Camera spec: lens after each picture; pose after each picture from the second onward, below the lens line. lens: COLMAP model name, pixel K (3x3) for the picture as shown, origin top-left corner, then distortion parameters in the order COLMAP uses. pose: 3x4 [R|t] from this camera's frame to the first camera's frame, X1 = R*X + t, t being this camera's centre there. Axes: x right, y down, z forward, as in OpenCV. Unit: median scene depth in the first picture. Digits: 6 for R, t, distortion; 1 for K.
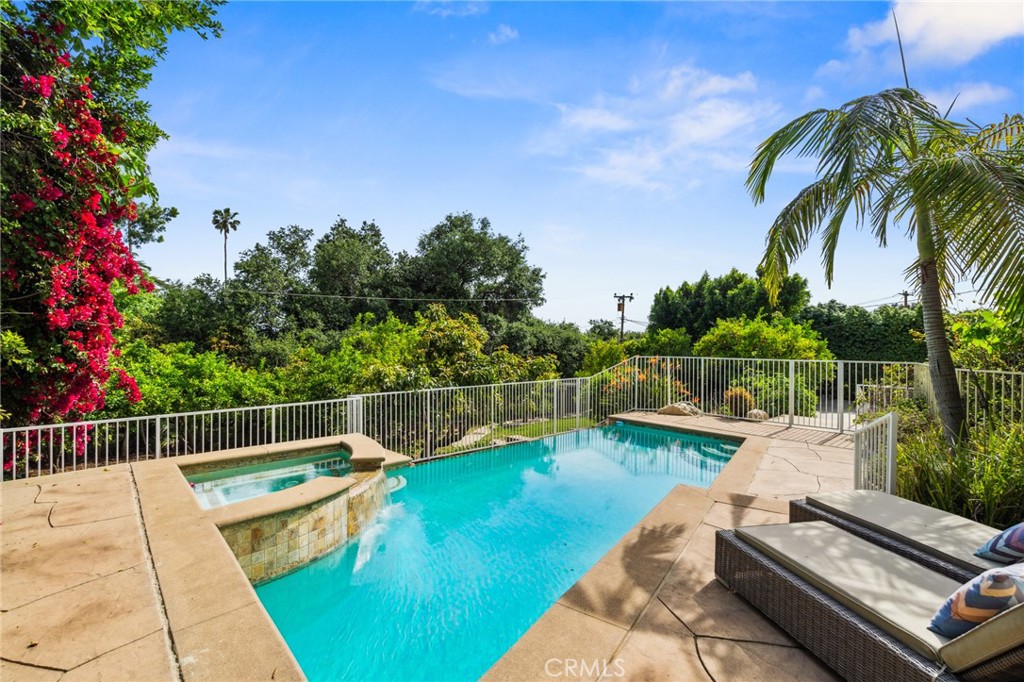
lens RADIAL K [[461.8, 0, 512.0], [0, 461.8, 341.0], [0, 0, 1]] dist [0.001993, 0.000147]
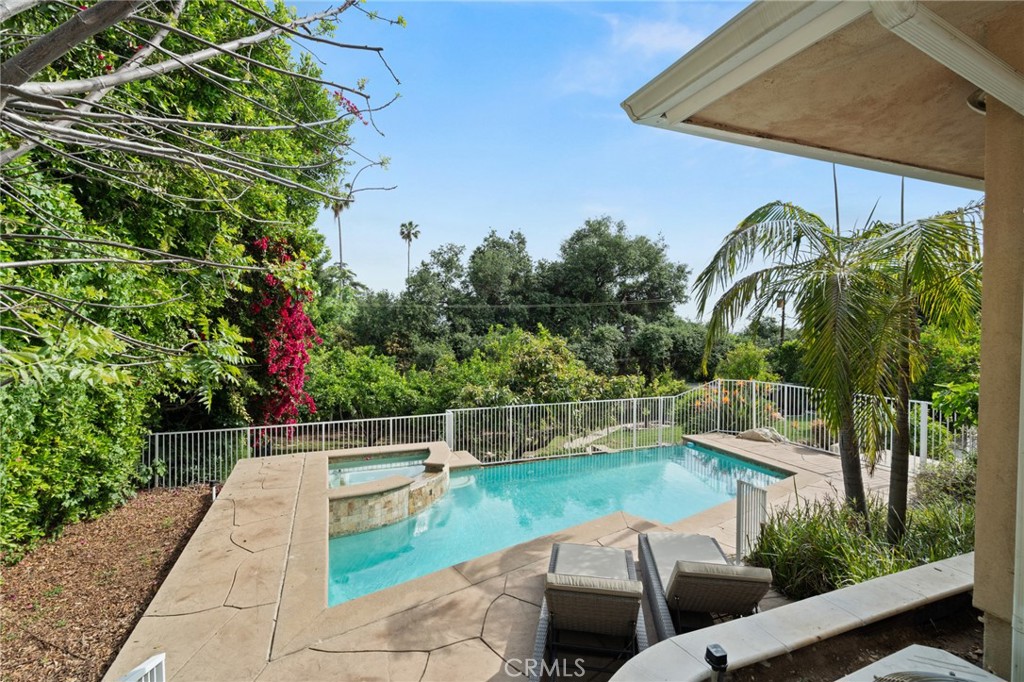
lens RADIAL K [[463.0, 0, 507.5], [0, 463.0, 333.3], [0, 0, 1]] dist [-0.001364, 0.000300]
pose [[0.937106, 0.005971, -0.348995, 0.080255], [-0.003102, 0.999957, 0.008777, -0.033528], [0.349032, -0.007143, 0.937084, -0.057572]]
